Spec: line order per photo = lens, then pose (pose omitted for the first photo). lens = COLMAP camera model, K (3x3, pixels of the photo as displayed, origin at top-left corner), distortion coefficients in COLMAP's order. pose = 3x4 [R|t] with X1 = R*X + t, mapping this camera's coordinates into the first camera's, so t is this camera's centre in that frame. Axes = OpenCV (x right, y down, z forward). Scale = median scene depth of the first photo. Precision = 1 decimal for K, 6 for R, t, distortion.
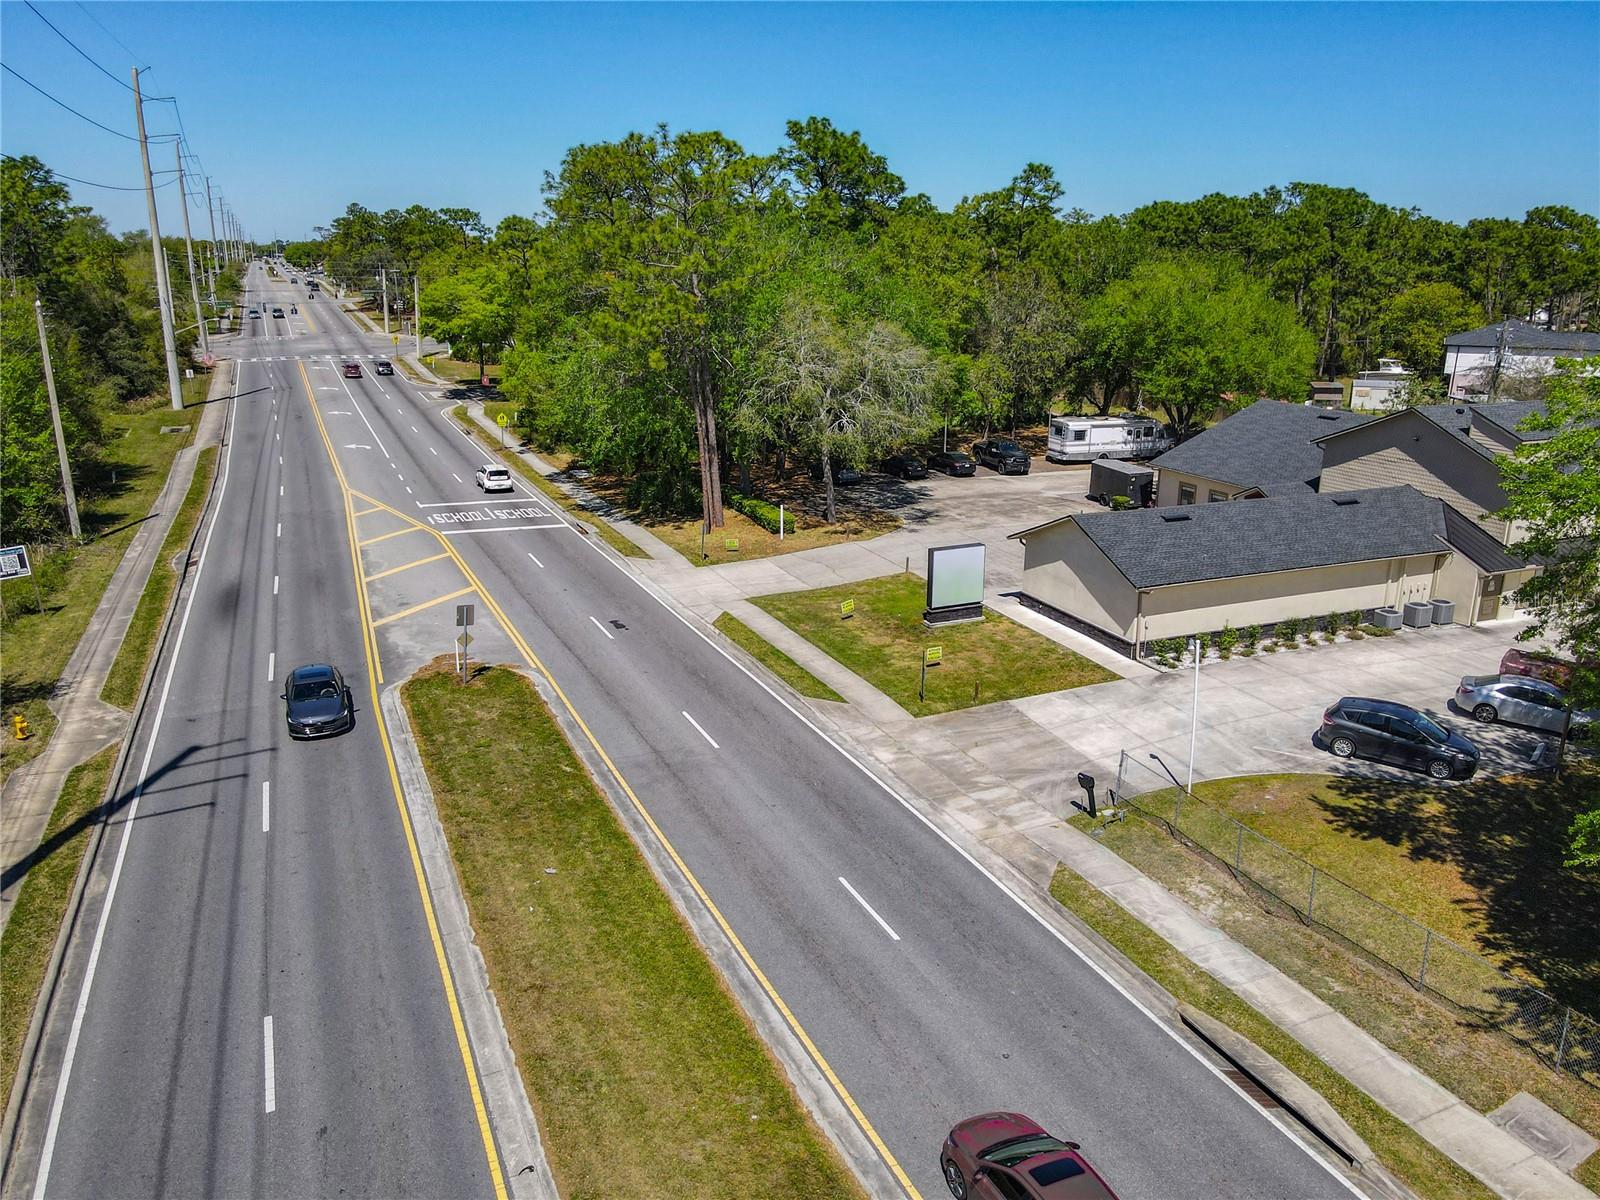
lens RADIAL K [[1187.0, 0, 822.2], [0, 1187.0, 607.4], [0, 0, 1]] dist [-0.030305, 0.081374]
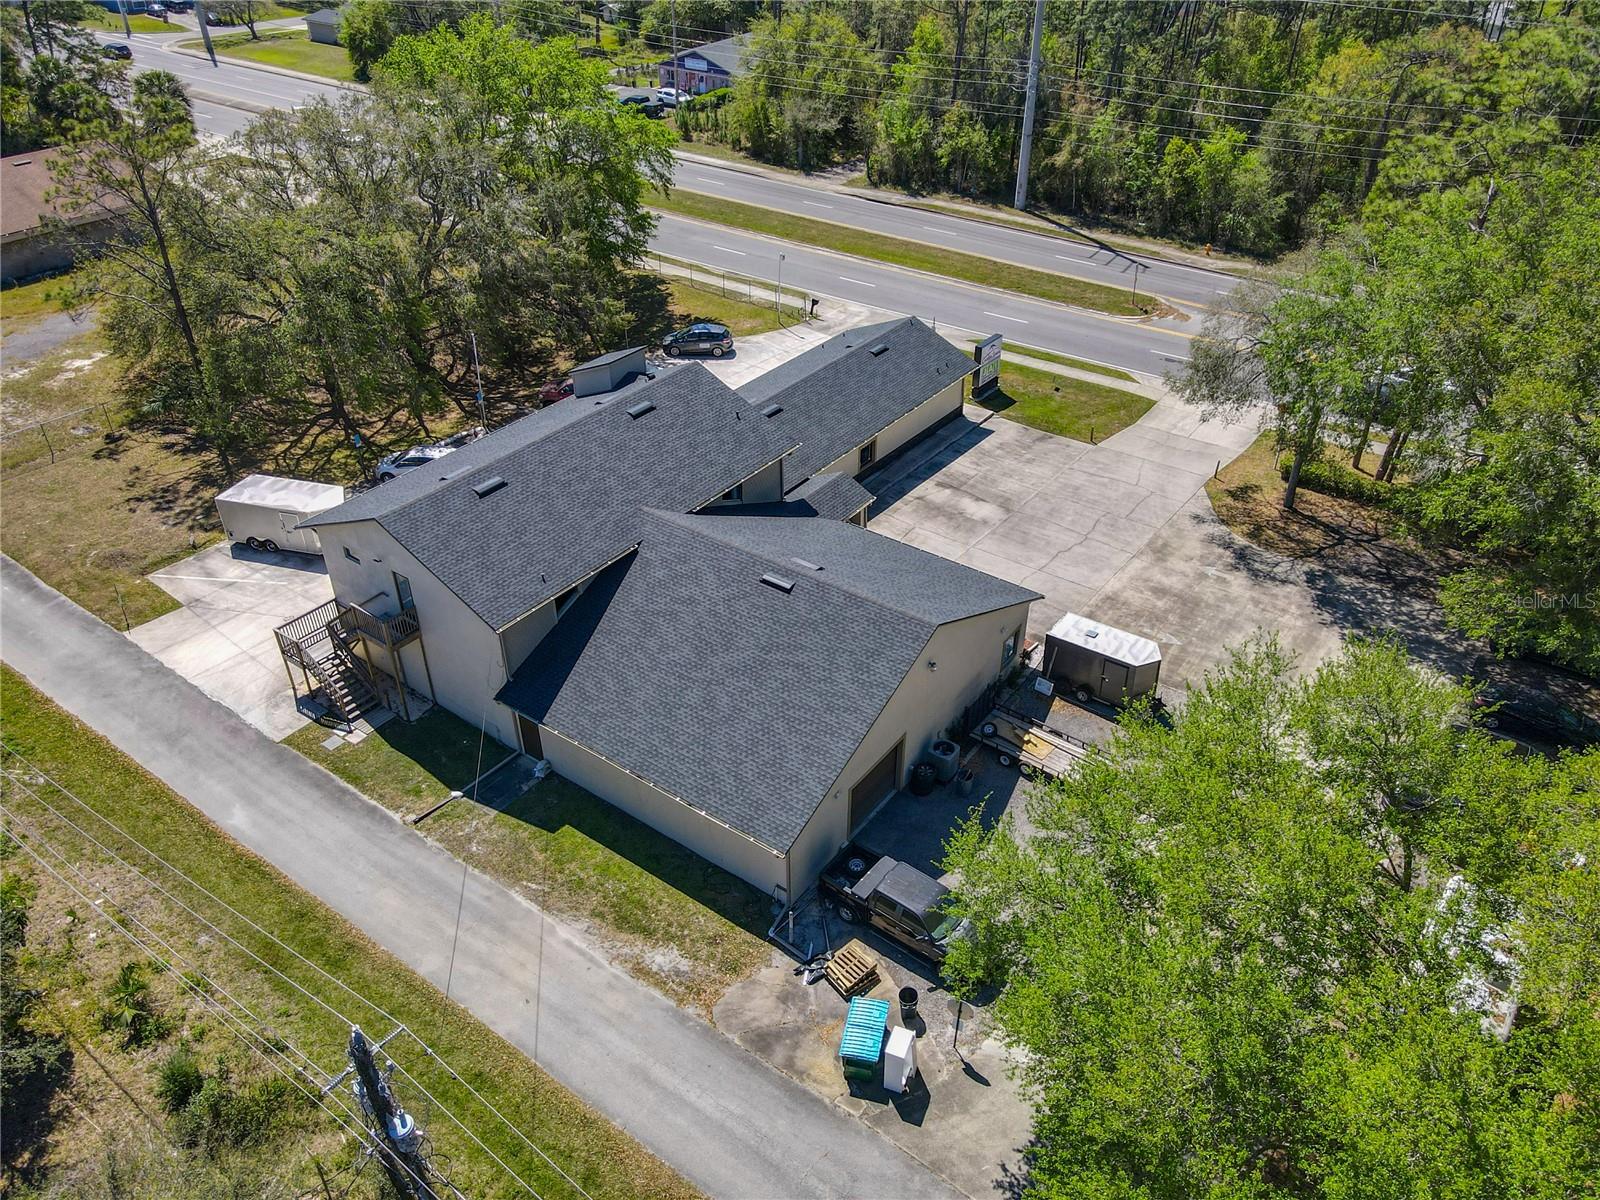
lens RADIAL K [[1163.5, 0, 817.0], [0, 1163.5, 602.6], [0, 0, 1]] dist [0.001159, 0.022815]
pose [[-0.869508, 0.267269, -0.415358, 0.985540], [-0.156296, 0.648843, 0.744698, -0.880064], [0.468537, 0.712440, -0.522401, 1.934424]]
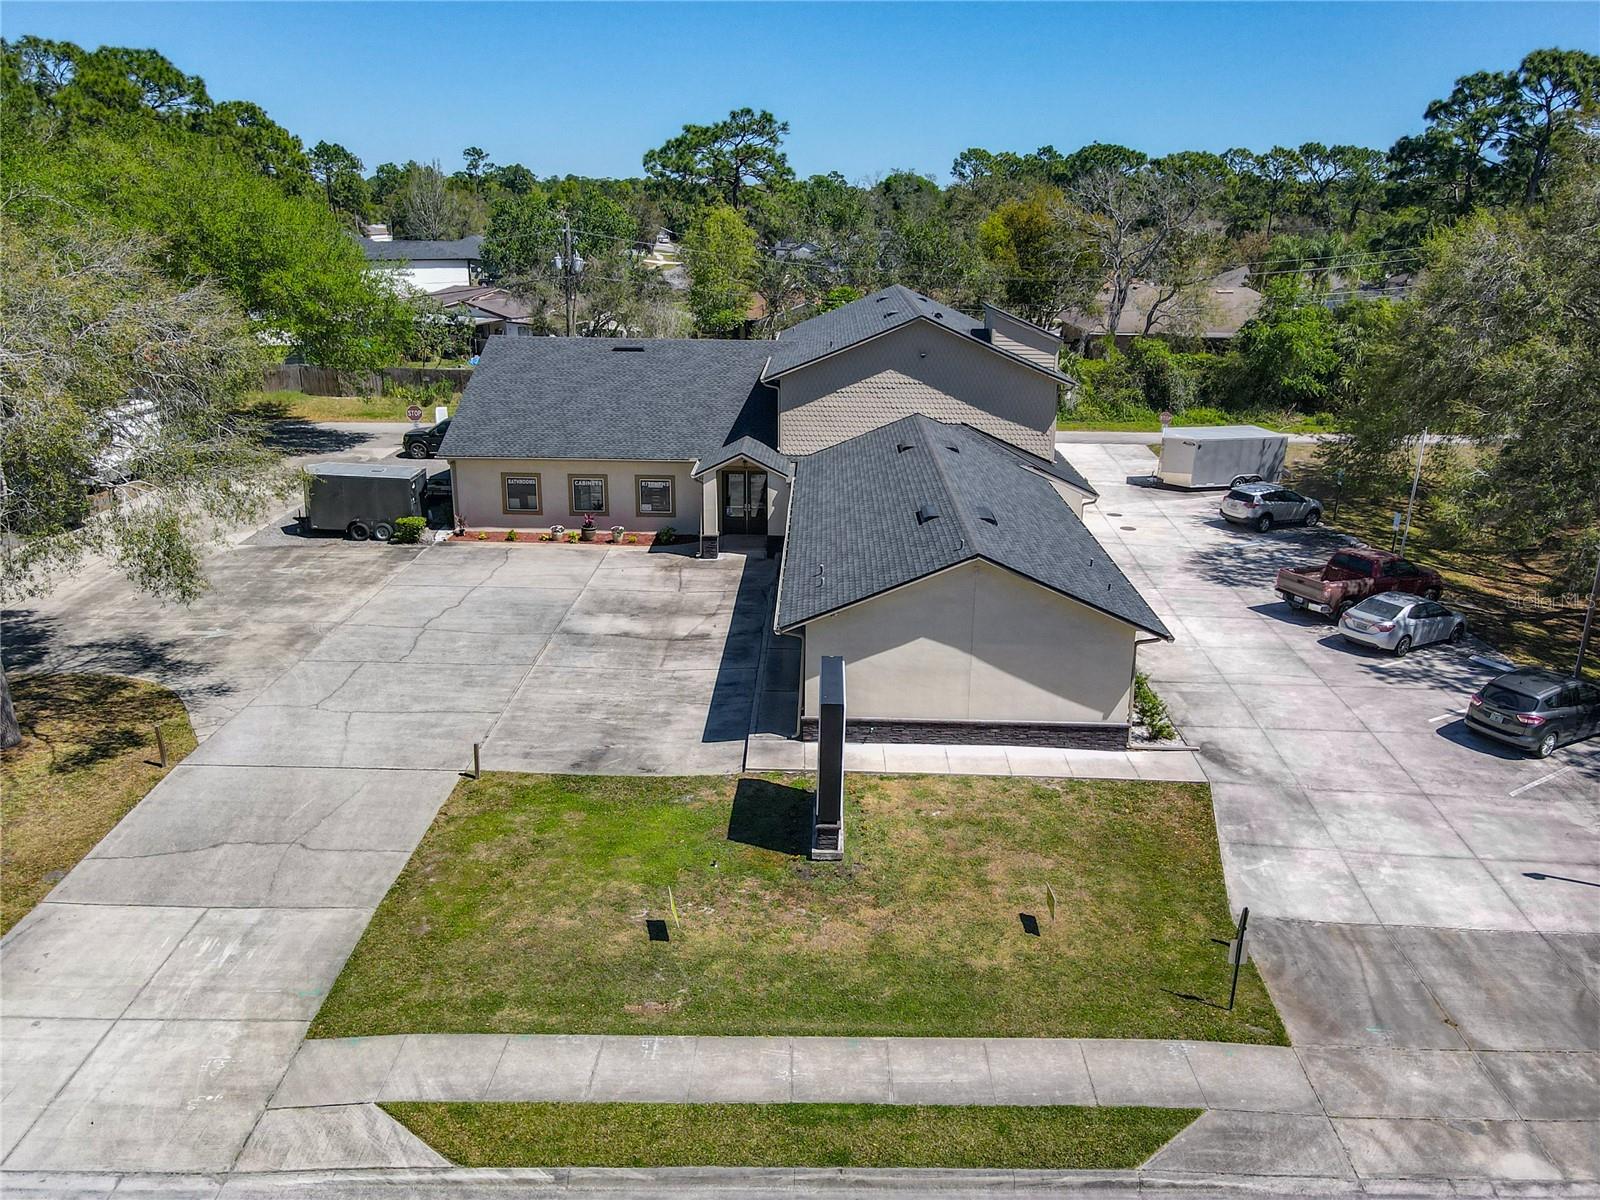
lens RADIAL K [[1230.0, 0, 812.2], [0, 1230.0, 595.0], [0, 0, 1]] dist [0.007362, 0.008362]
pose [[0.425164, -0.282621, 0.859861, -0.325893], [0.249445, 0.949798, 0.188842, -0.189313], [-0.870065, 0.134199, 0.474318, 0.806409]]
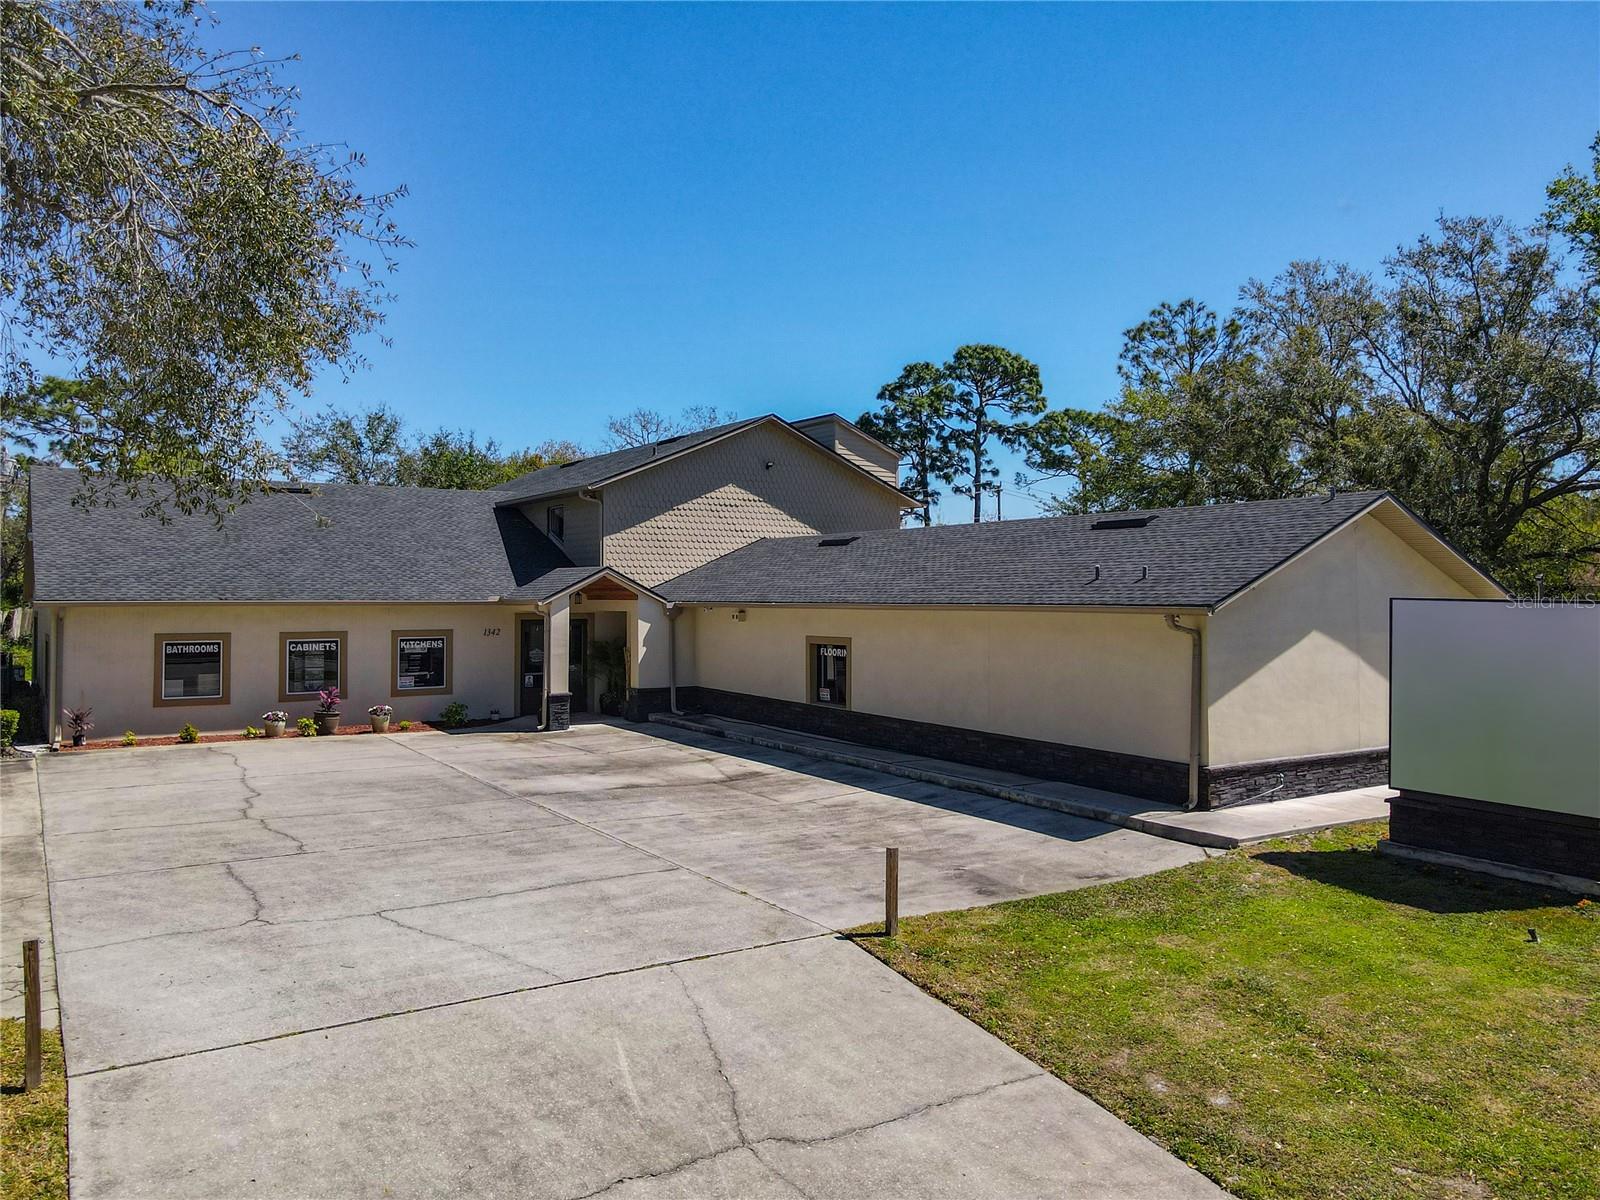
lens RADIAL K [[1196.6, 0, 811.8], [0, 1196.6, 549.9], [0, 0, 1]] dist [0.002623, 0.011528]
pose [[-0.166838, 0.025145, 0.985664, -0.160574], [0.279428, 0.959896, 0.022810, -0.123033], [-0.945561, 0.279228, -0.167173, 1.271623]]
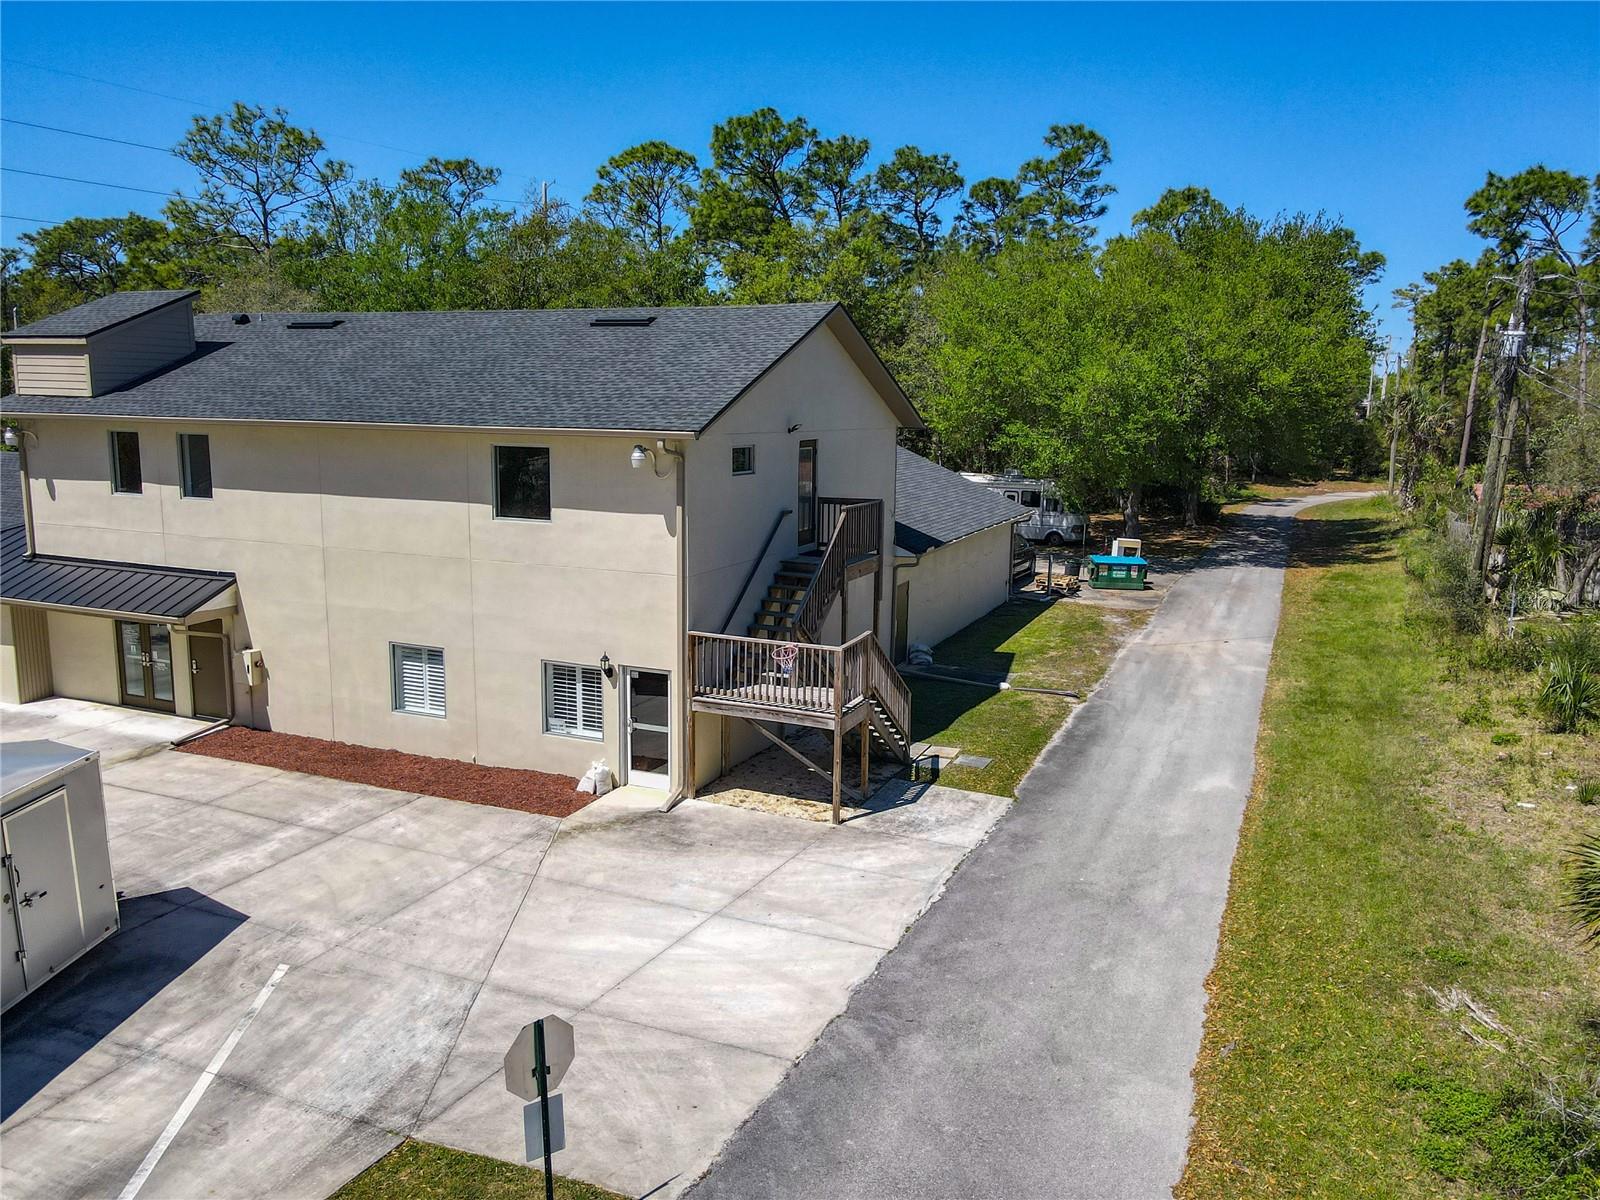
lens RADIAL K [[1173.9, 0, 809.6], [0, 1173.9, 594.2], [0, 0, 1]] dist [0.006105, 0.026521]
pose [[0.673747, 0.114165, -0.730090, 1.253295], [-0.213338, 0.975975, -0.044260, -0.092422], [0.707497, 0.185576, 0.681916, 0.978122]]
